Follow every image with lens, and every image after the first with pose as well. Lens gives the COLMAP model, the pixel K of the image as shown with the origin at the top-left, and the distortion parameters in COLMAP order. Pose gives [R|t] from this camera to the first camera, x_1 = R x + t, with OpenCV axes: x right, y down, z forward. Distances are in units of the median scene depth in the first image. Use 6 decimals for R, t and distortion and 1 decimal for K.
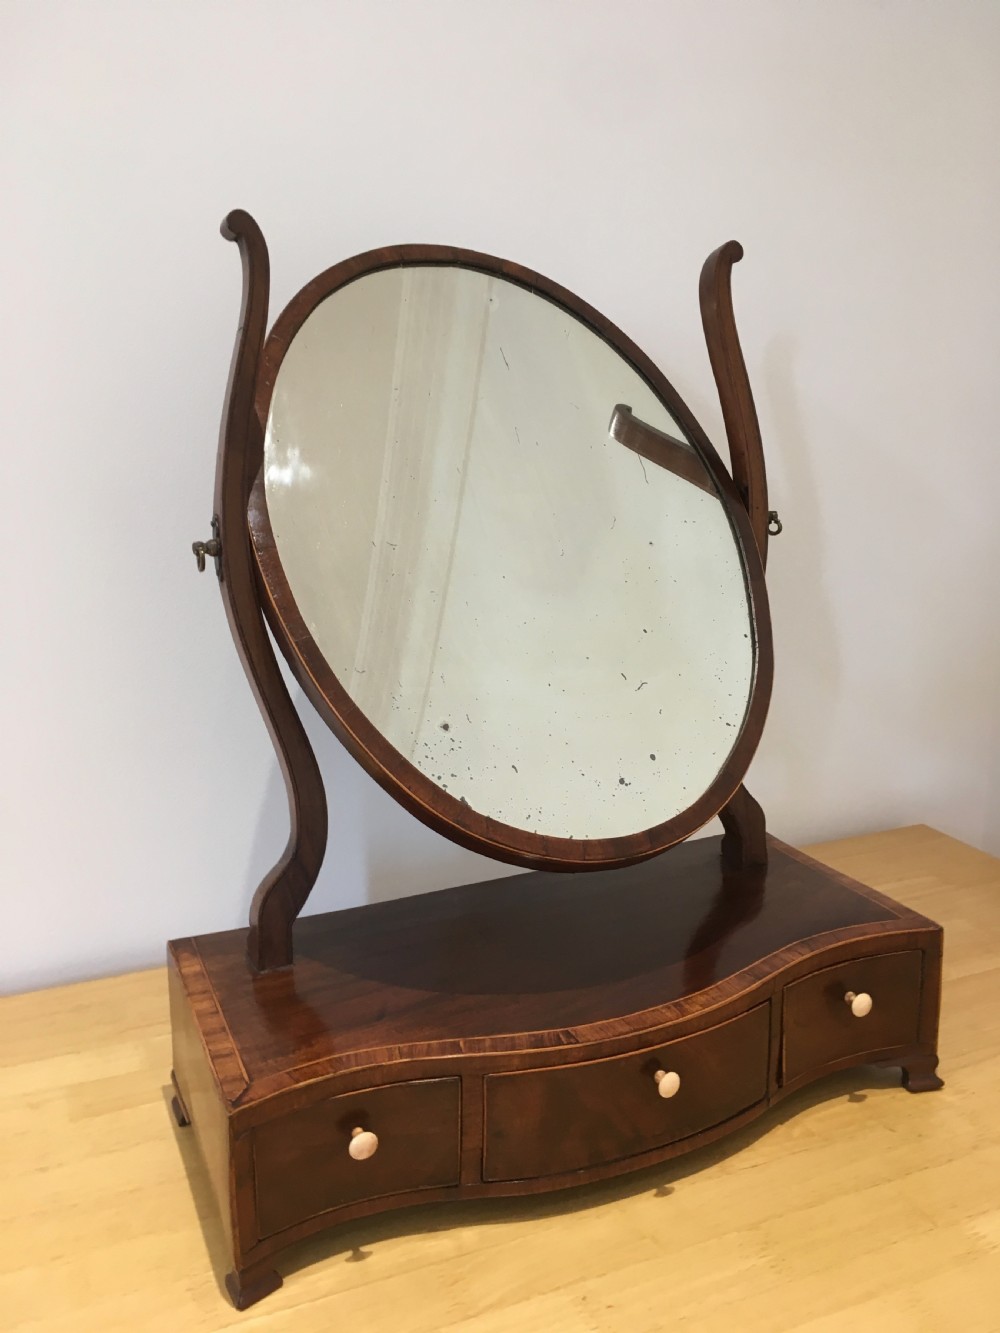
lens RADIAL K [[1157.7, 0, 497.4], [0, 1157.7, 653.8], [0, 0, 1]] dist [0.070688, -0.089265]
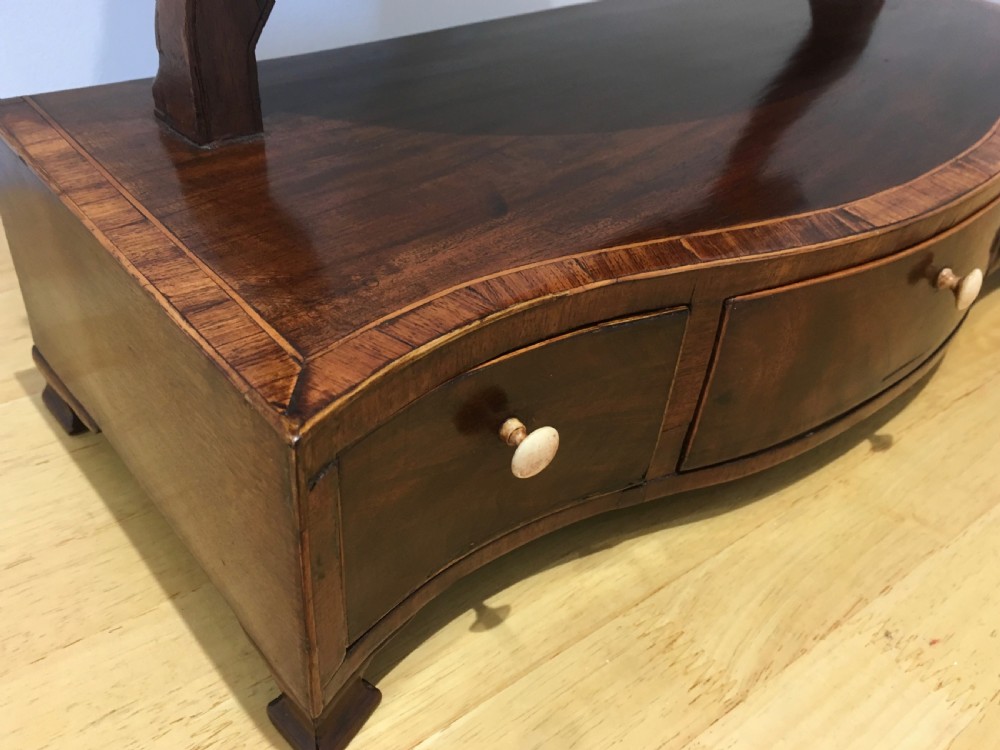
lens RADIAL K [[933.2, 0, 498.1], [0, 933.2, 379.5], [0, 0, 1]] dist [0.029456, 0.000000]
pose [[0.961463, -0.107297, 0.253134, -0.204431], [-0.004202, 0.914860, 0.403749, 0.212872], [-0.274903, -0.389253, 0.879153, 0.609899]]
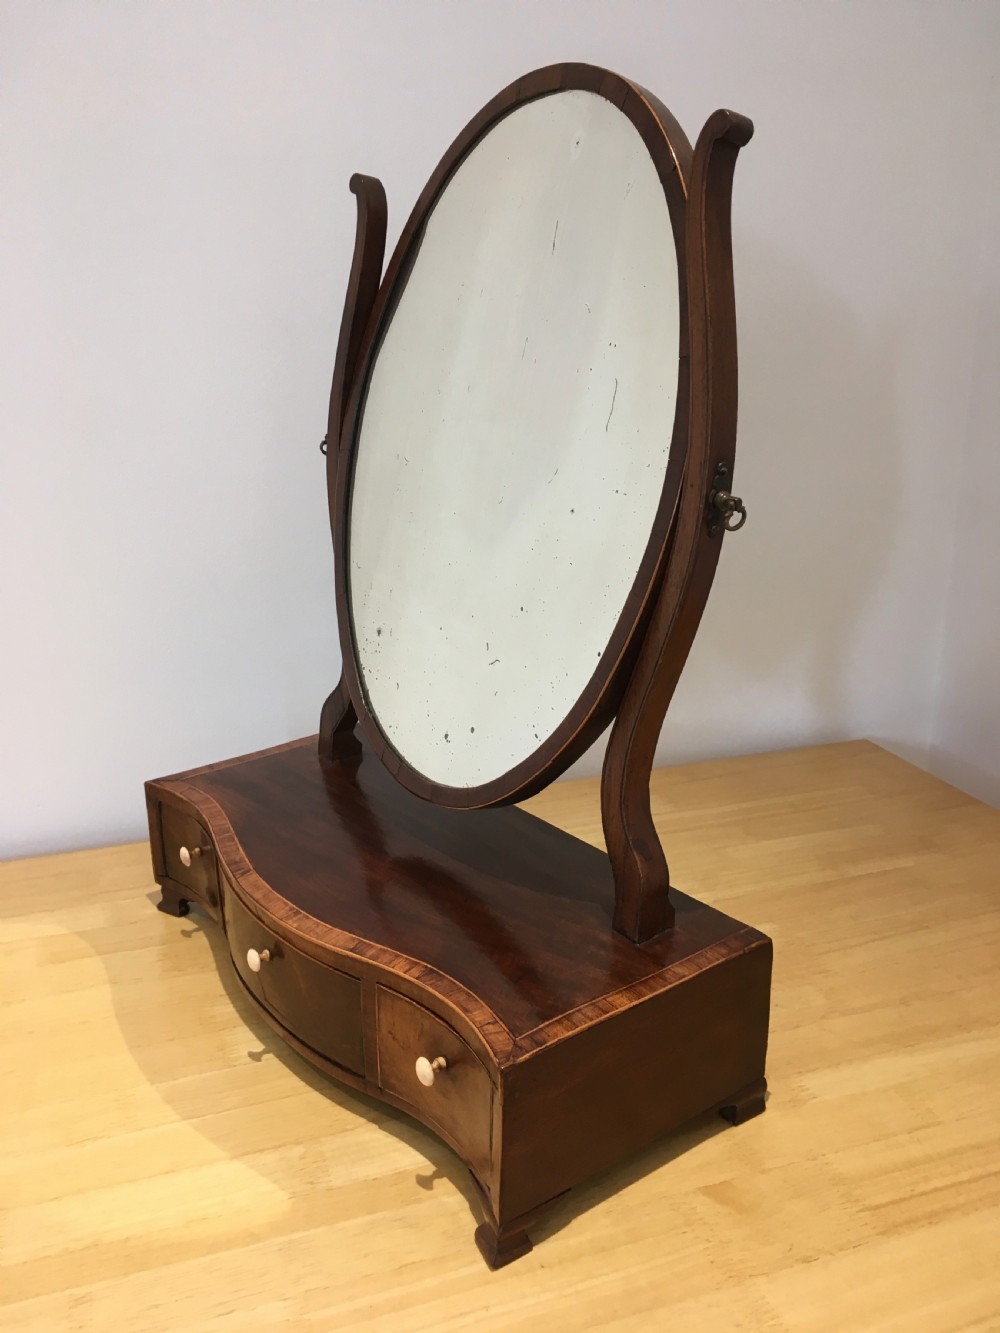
lens RADIAL K [[1157.7, 0, 508.3], [0, 1157.7, 659.6], [0, 0, 1]] dist [0.070688, -0.089265]
pose [[0.224975, 0.291230, -0.929823, 1.125512], [-0.202352, 0.947446, 0.247790, -0.223423], [0.953121, 0.132405, 0.272082, 0.867207]]
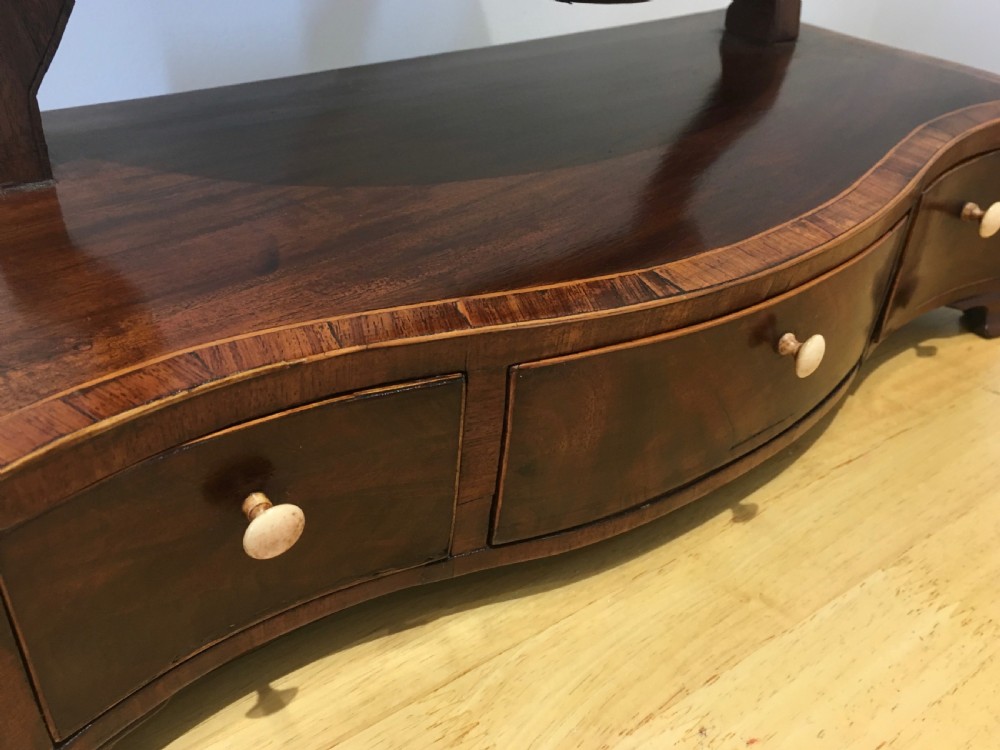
lens RADIAL K [[933.2, 0, 499.4], [0, 933.2, 375.3], [0, 0, 1]] dist [0.029456, 0.000000]
pose [[0.969780, -0.078071, 0.231152, -0.098785], [-0.012768, 0.929883, 0.367633, 0.209064], [-0.243646, -0.359475, 0.900785, 0.612373]]
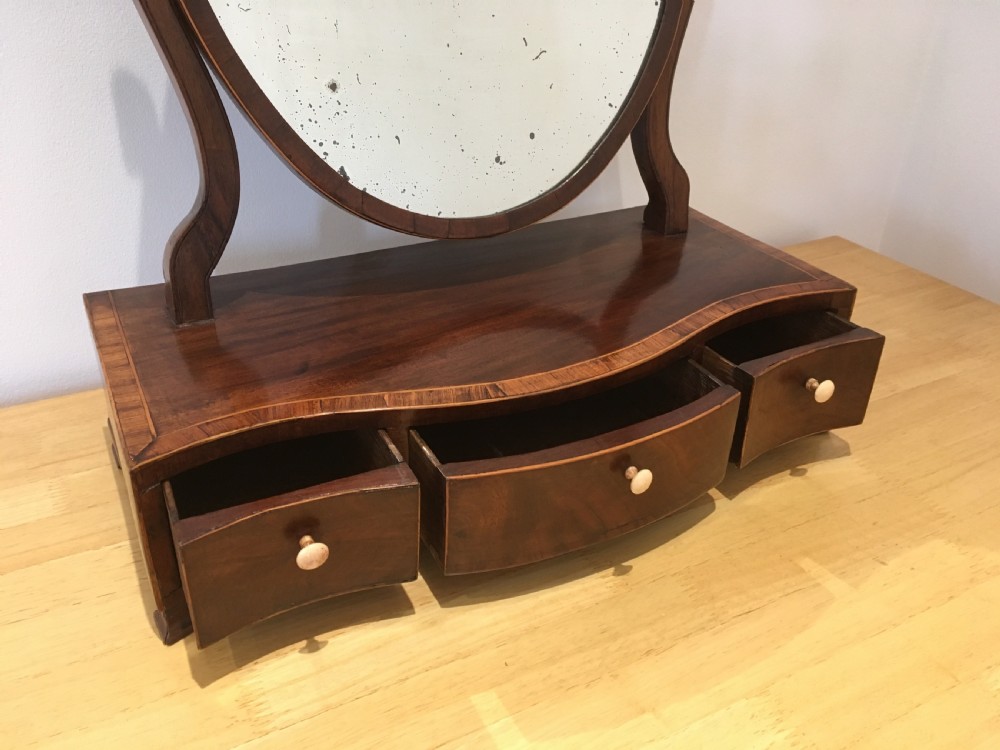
lens RADIAL K [[868.5, 0, 496.2], [0, 868.5, 380.5], [0, 0, 1]] dist [0.070688, -0.089265]
pose [[0.997493, 0.002383, 0.070721, 0.008771], [-0.024133, 0.950967, 0.308348, 0.090376], [-0.066518, -0.309282, 0.948641, 0.293680]]
